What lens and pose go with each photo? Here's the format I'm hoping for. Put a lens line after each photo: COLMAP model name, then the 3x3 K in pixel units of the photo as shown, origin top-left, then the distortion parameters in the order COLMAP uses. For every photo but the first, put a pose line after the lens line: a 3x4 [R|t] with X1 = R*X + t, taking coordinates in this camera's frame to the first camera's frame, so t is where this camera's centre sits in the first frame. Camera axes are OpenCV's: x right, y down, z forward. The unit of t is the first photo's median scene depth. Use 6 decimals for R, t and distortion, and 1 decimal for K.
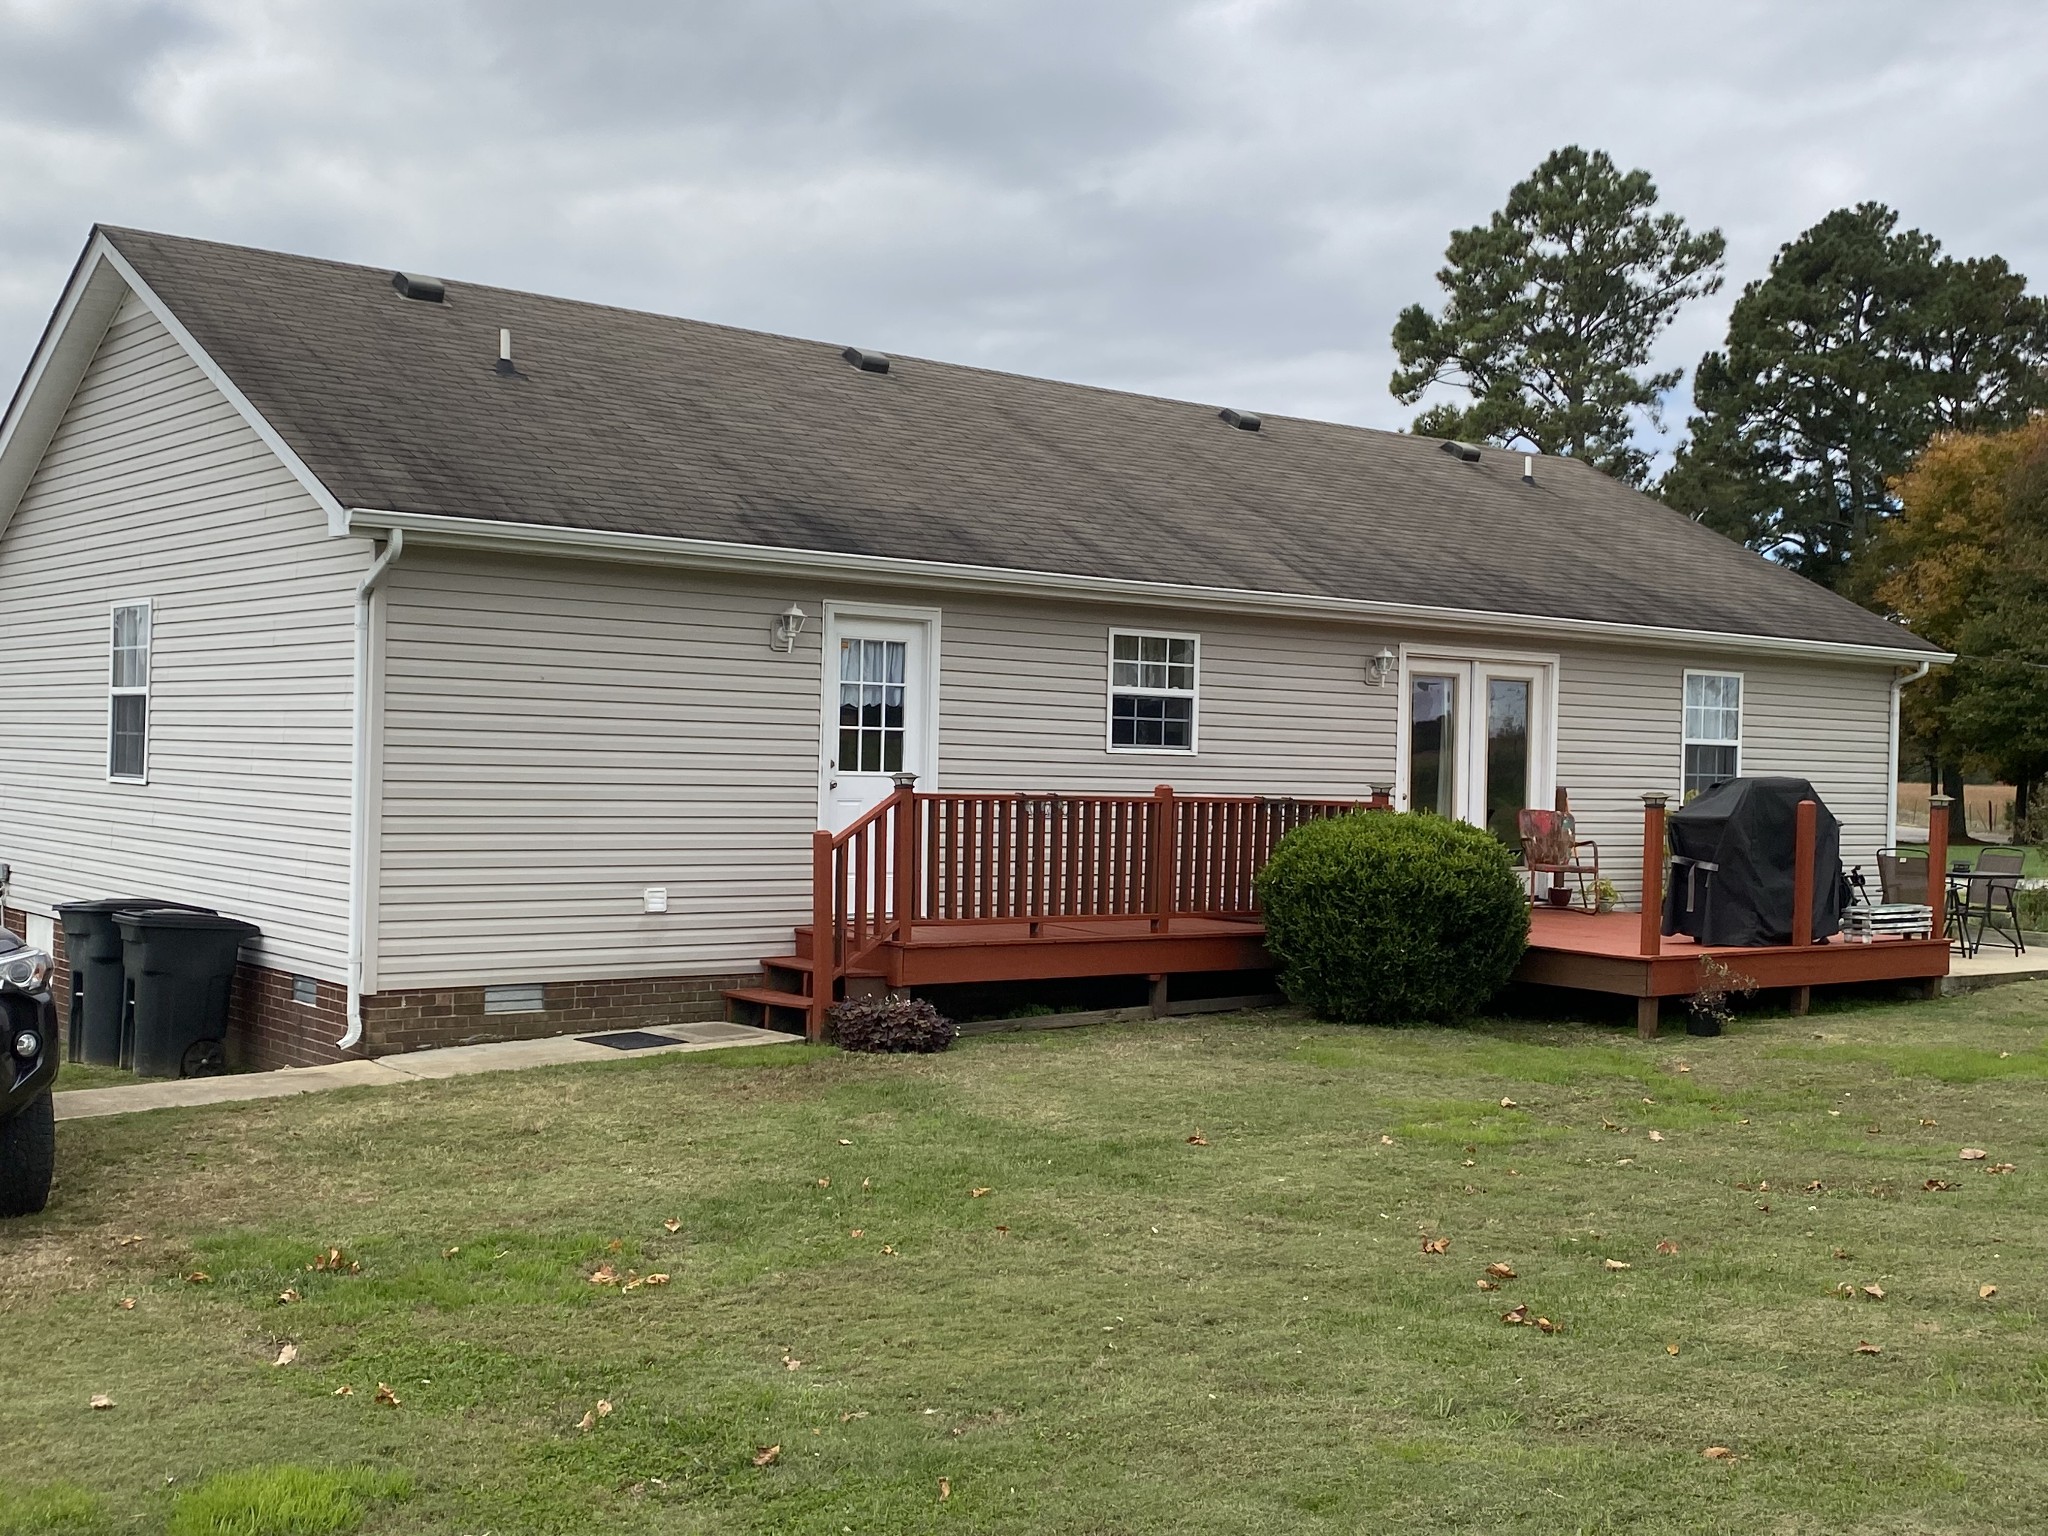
lens RADIAL K [[2284.7, 0, 1024.0], [0, 2284.7, 768.0], [0, 0, 1]] dist [0.178180, -0.439556]
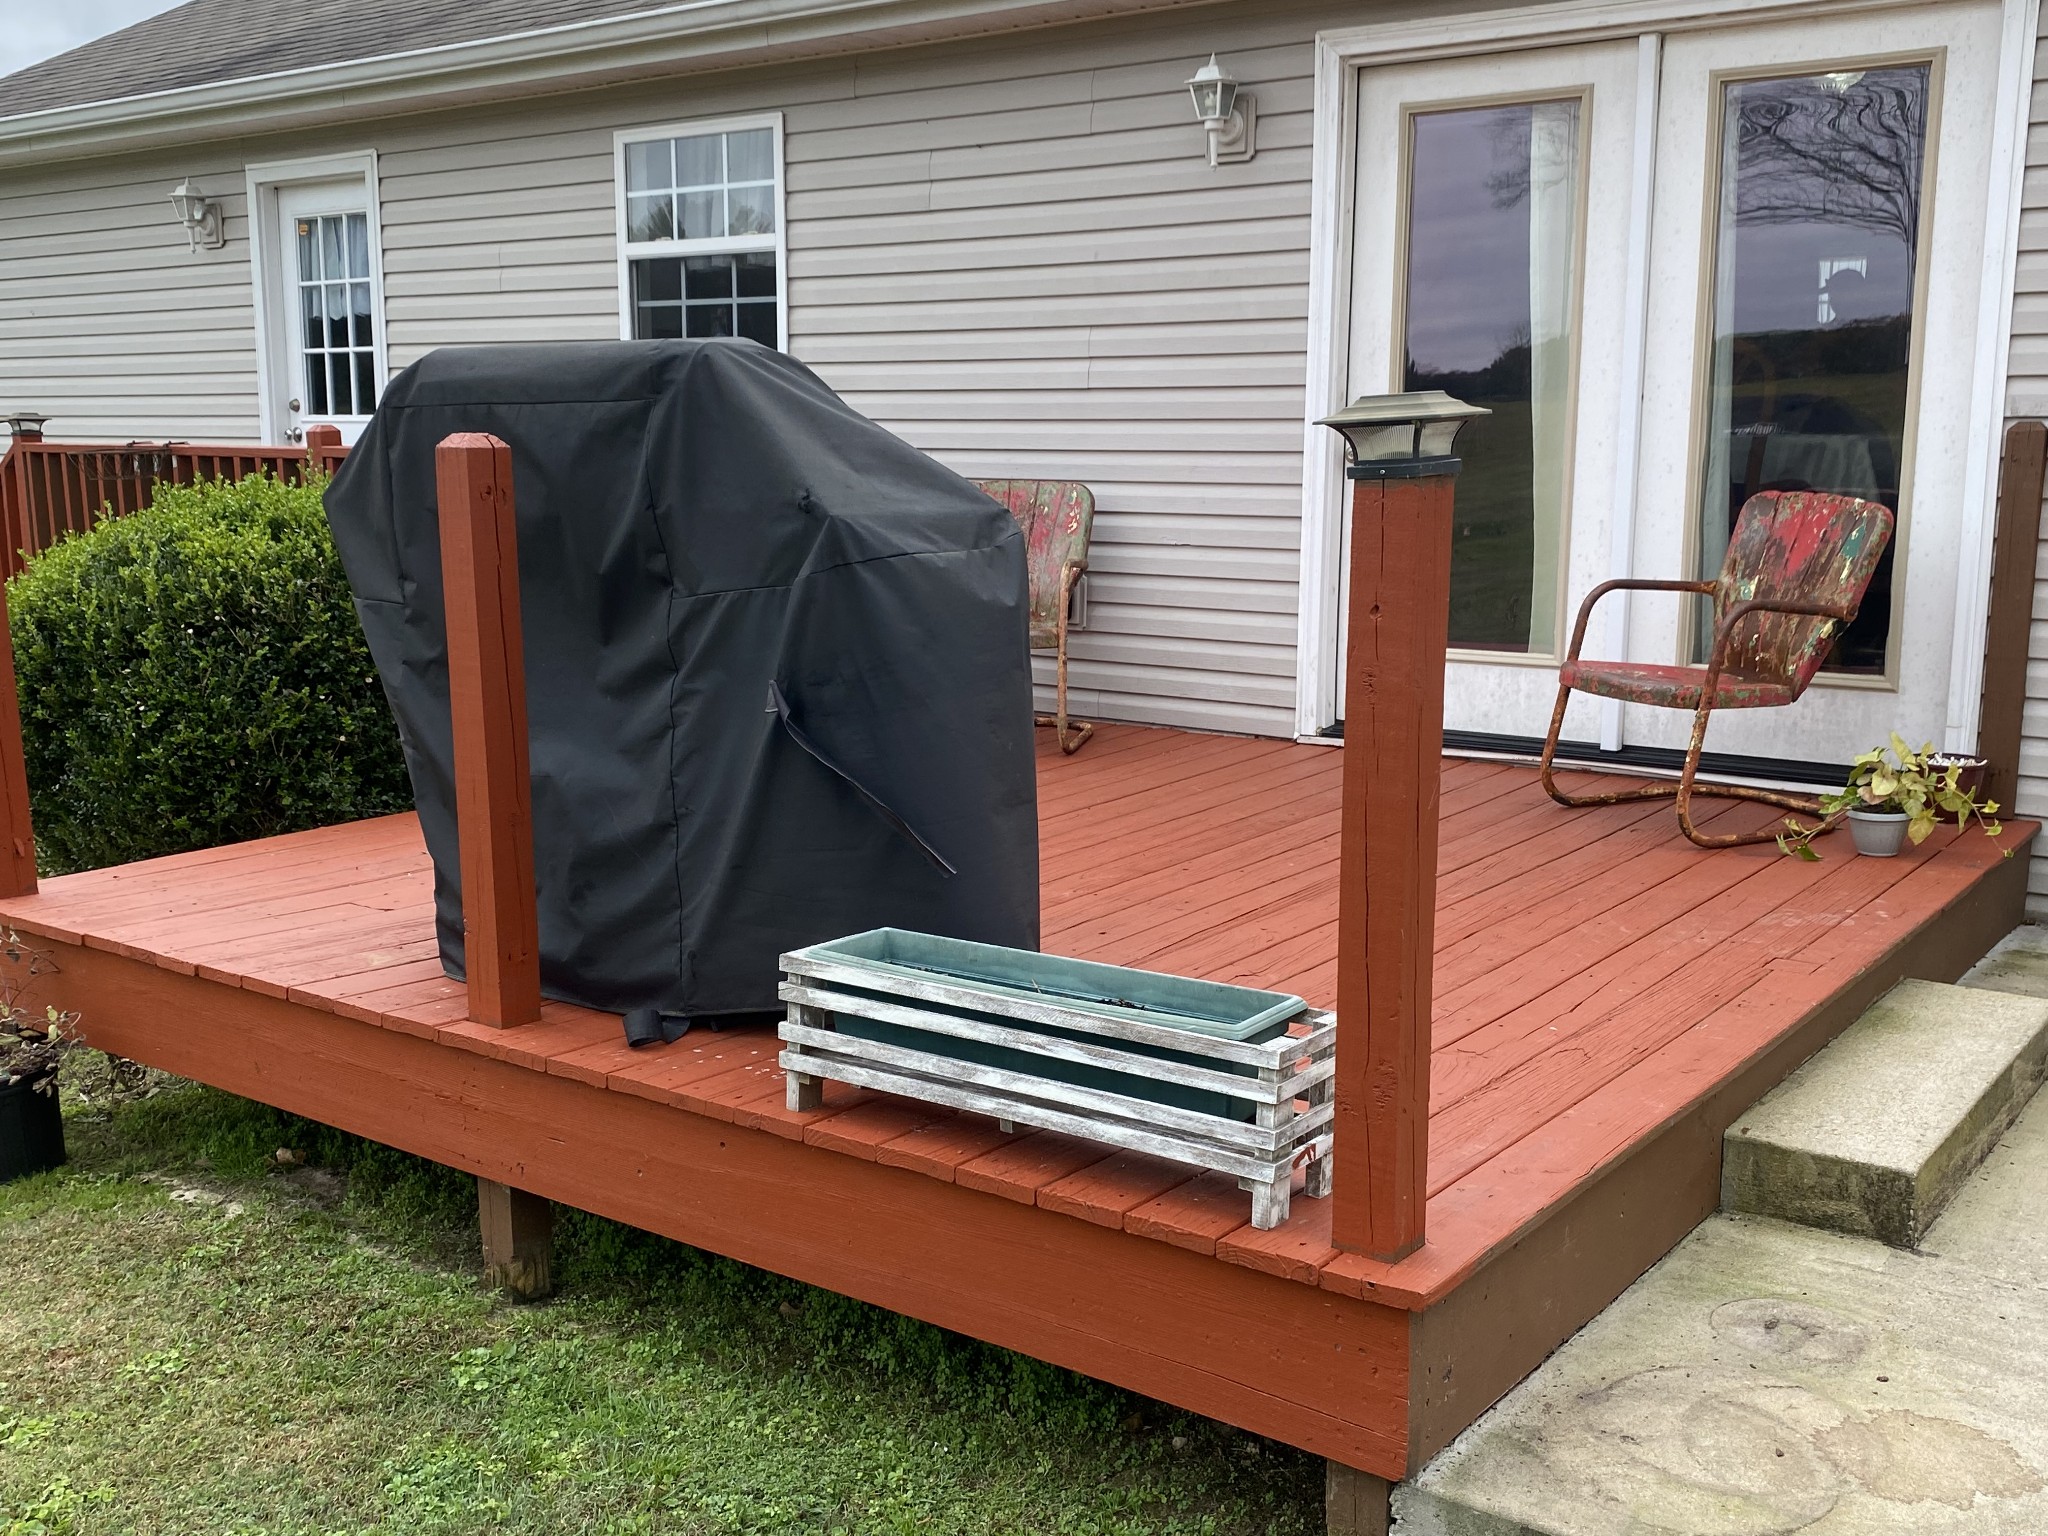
lens RADIAL K [[2044.1, 0, 1030.1], [0, 2044.1, 772.8], [0, 0, 1]] dist [0.001743, -0.000369]
pose [[0.253188, 0.142769, -0.956825, 0.582585], [0.002346, 0.988957, 0.148184, 0.017217], [0.967414, -0.039763, 0.250057, 1.041239]]
